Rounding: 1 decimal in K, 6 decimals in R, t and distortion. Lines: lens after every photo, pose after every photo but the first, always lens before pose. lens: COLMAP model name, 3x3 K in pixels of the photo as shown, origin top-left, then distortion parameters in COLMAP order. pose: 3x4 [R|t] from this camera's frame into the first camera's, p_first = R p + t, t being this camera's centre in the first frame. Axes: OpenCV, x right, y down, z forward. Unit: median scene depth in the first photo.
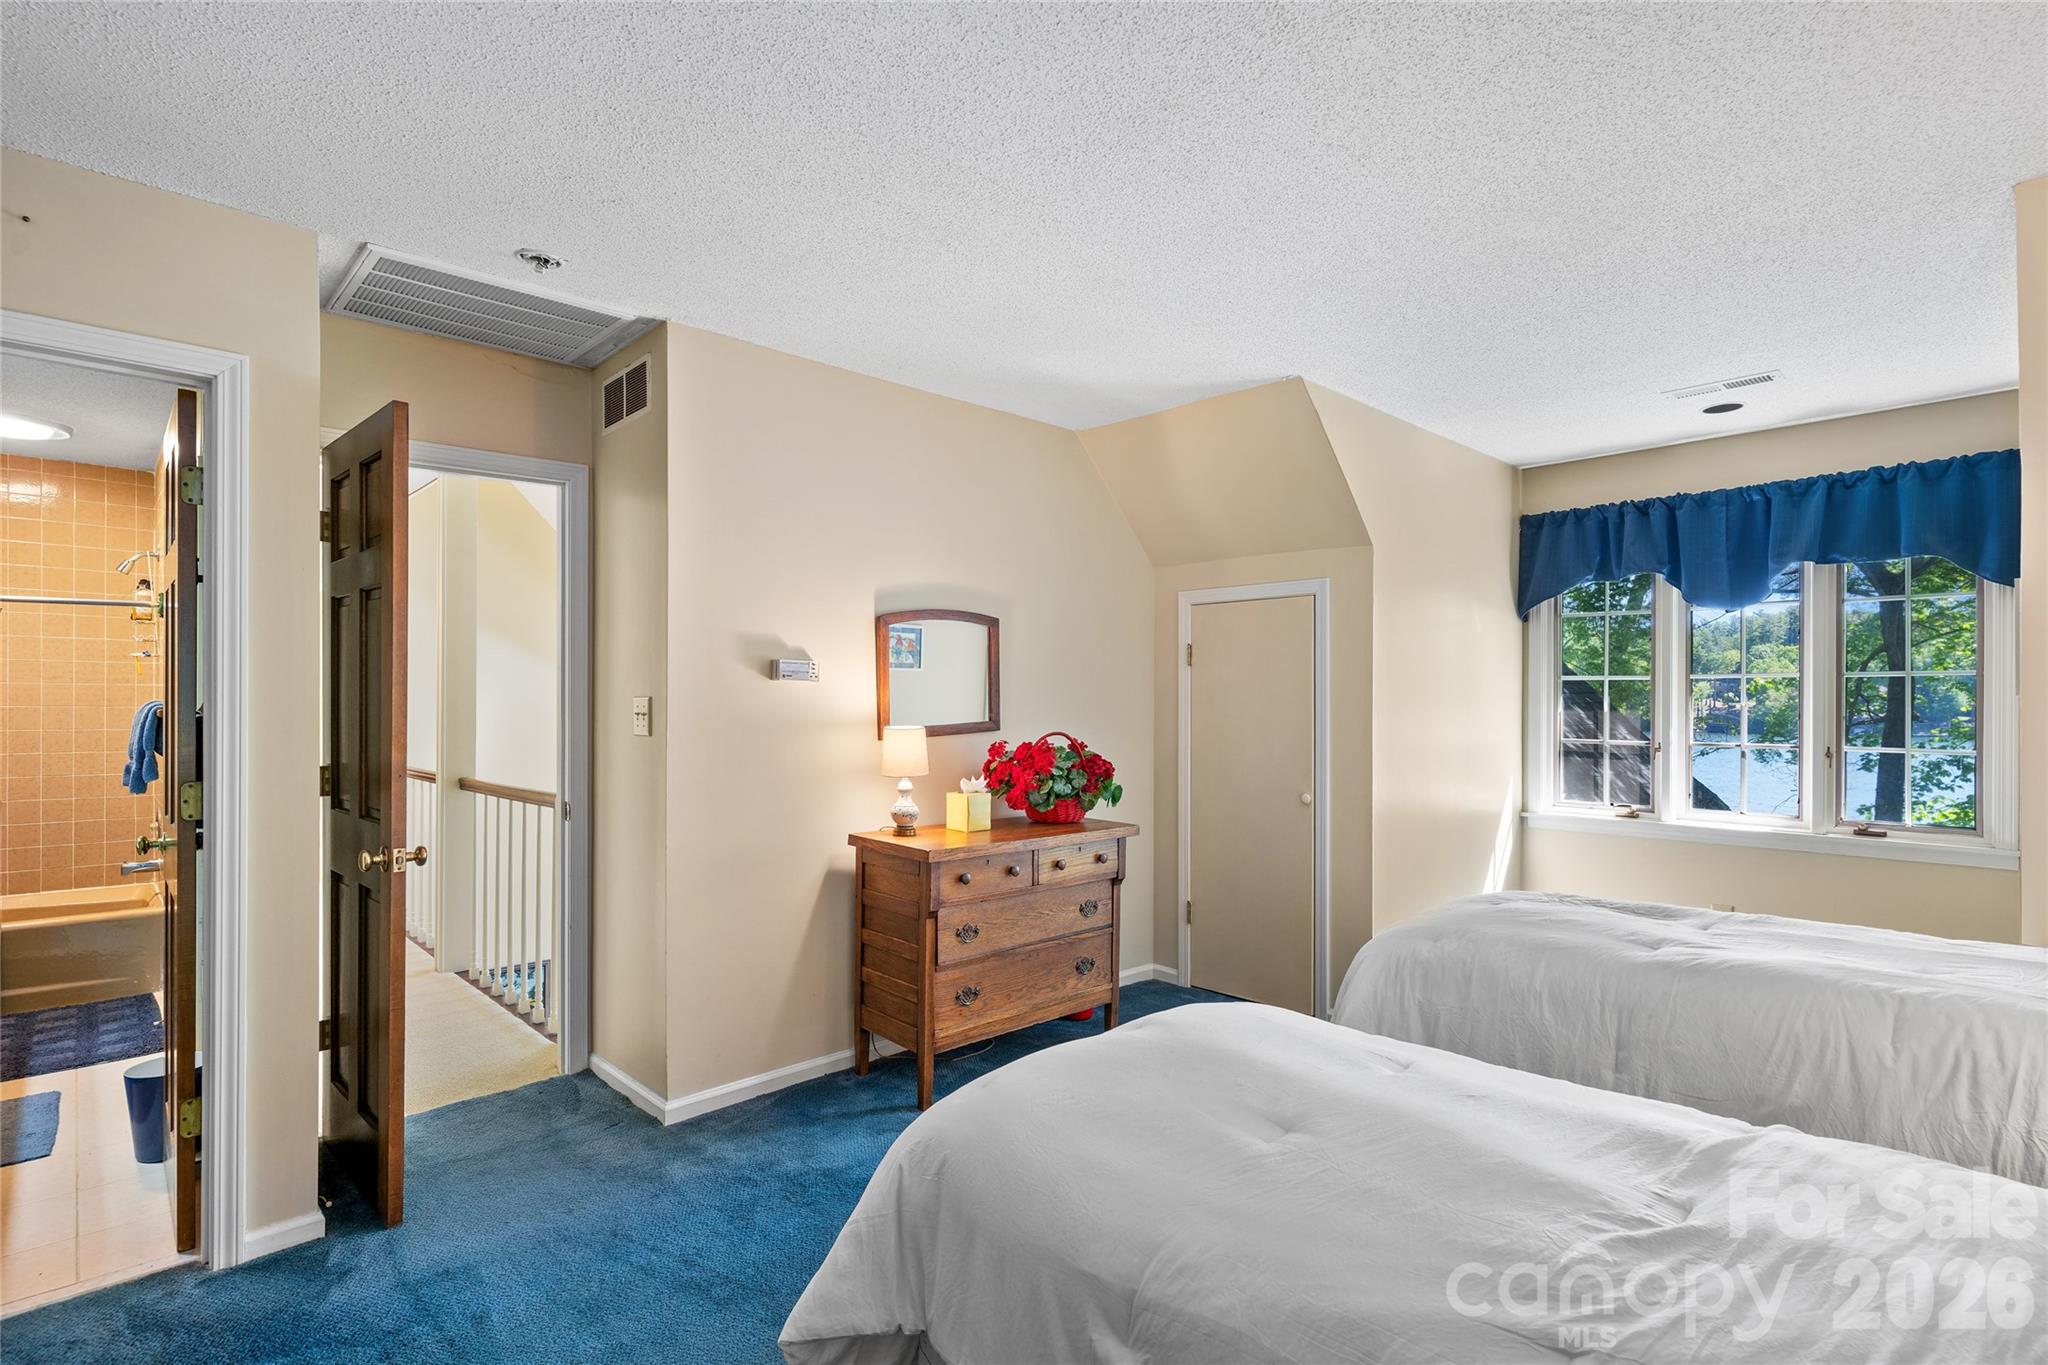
lens RADIAL K [[983.5, 0, 1001.8], [0, 983.5, 703.6], [0, 0, 1]] dist [0.003782, -0.000491]
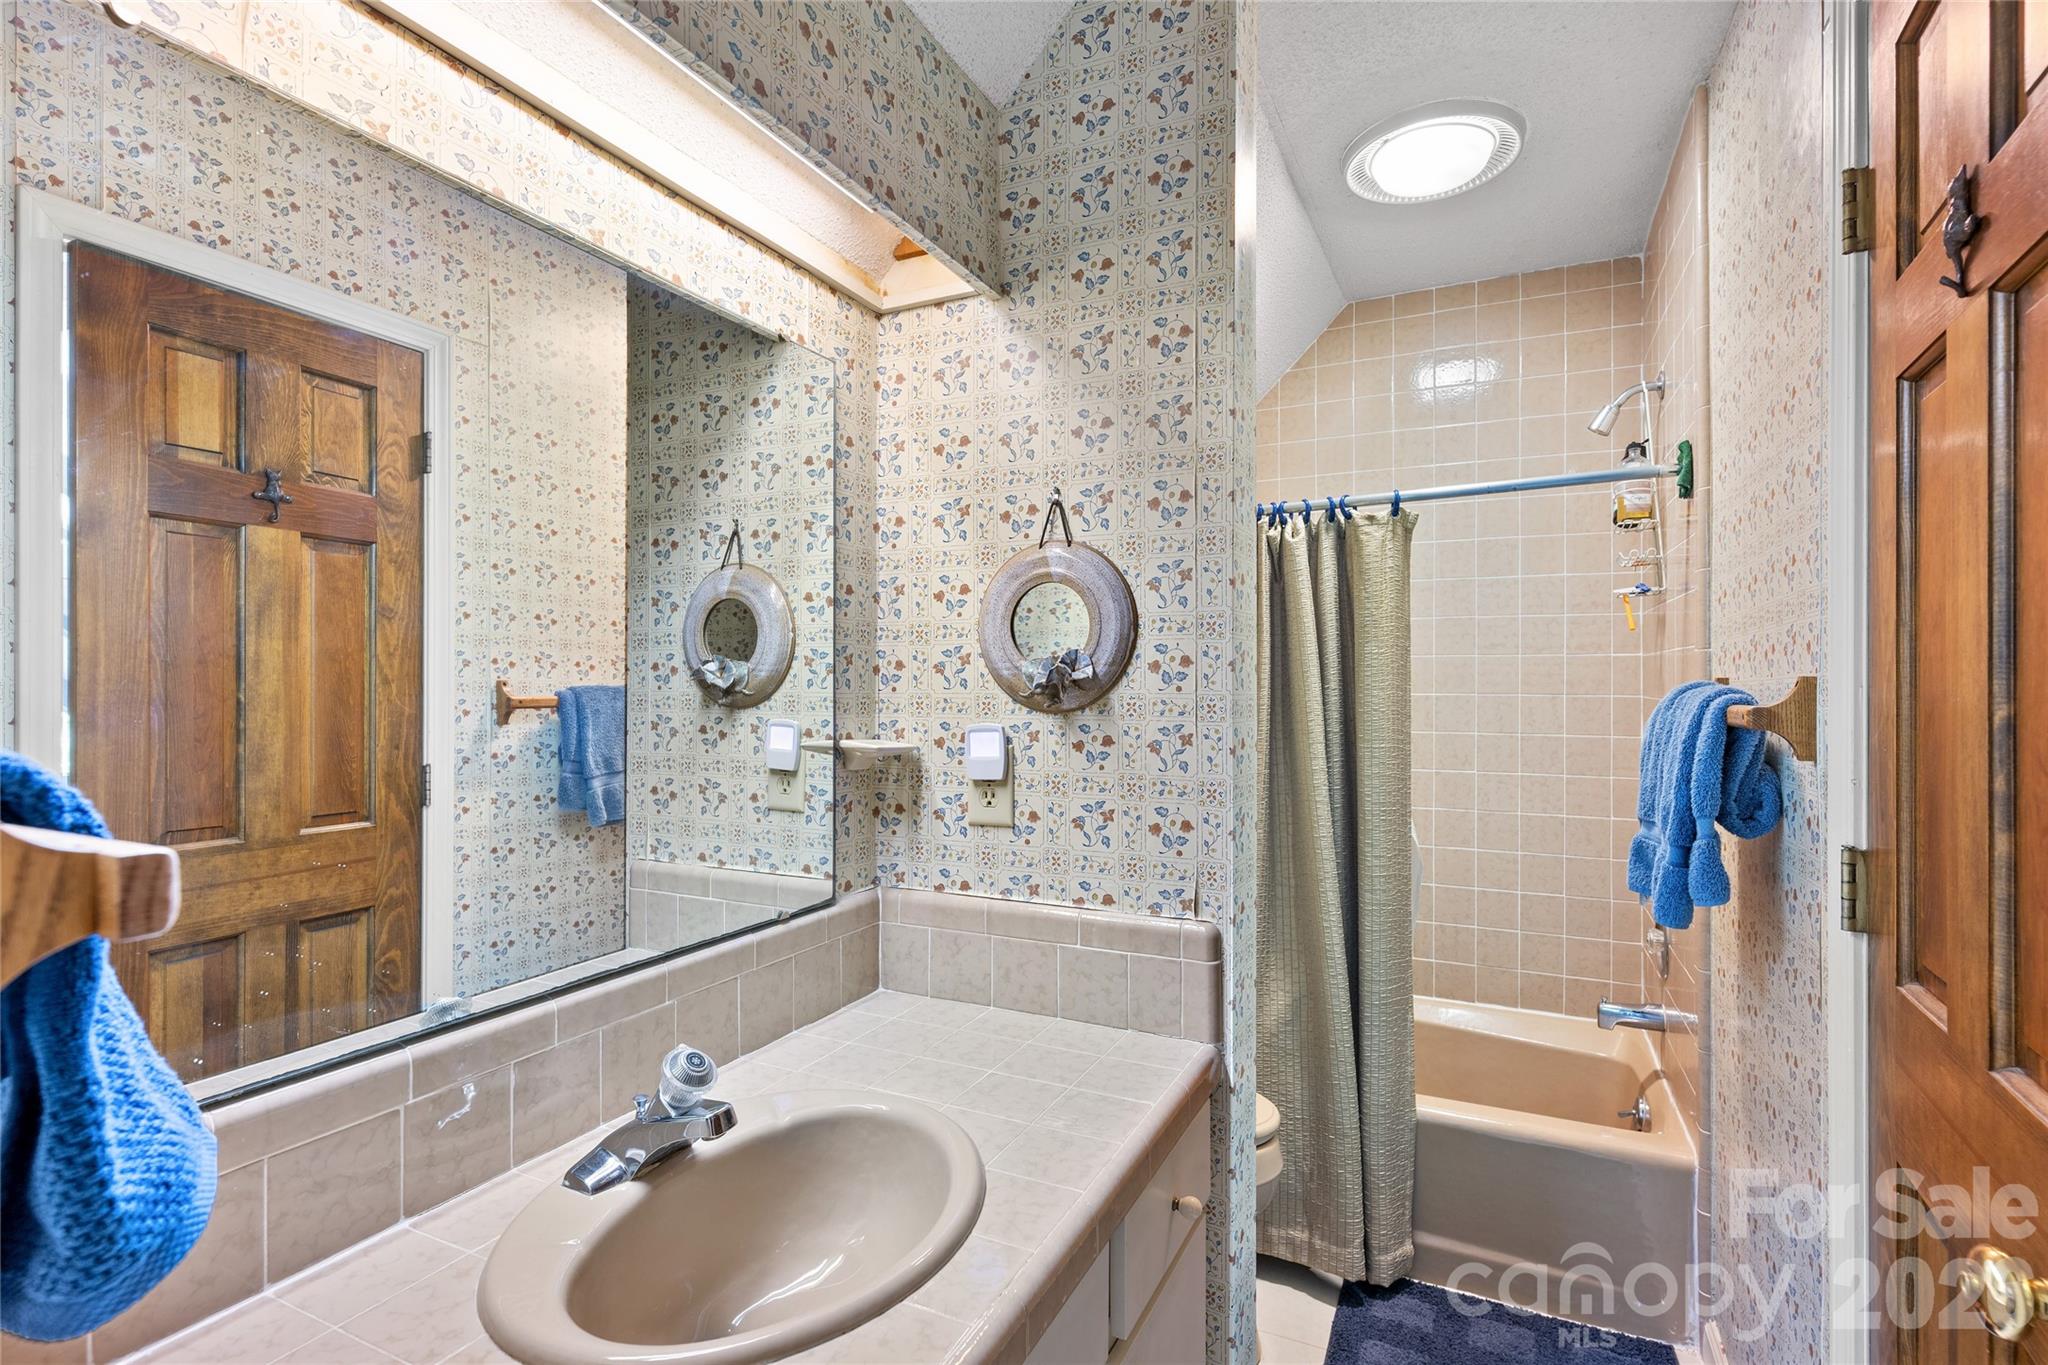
lens RADIAL K [[983.5, 0, 1026.1], [0, 983.5, 686.6], [0, 0, 1]] dist [0.003782, -0.000491]
pose [[0.355413, -0.004445, -0.934699, -0.510589], [-0.000542, 0.999988, -0.004961, 0.001425], [0.934709, 0.002270, 0.355406, 0.530882]]
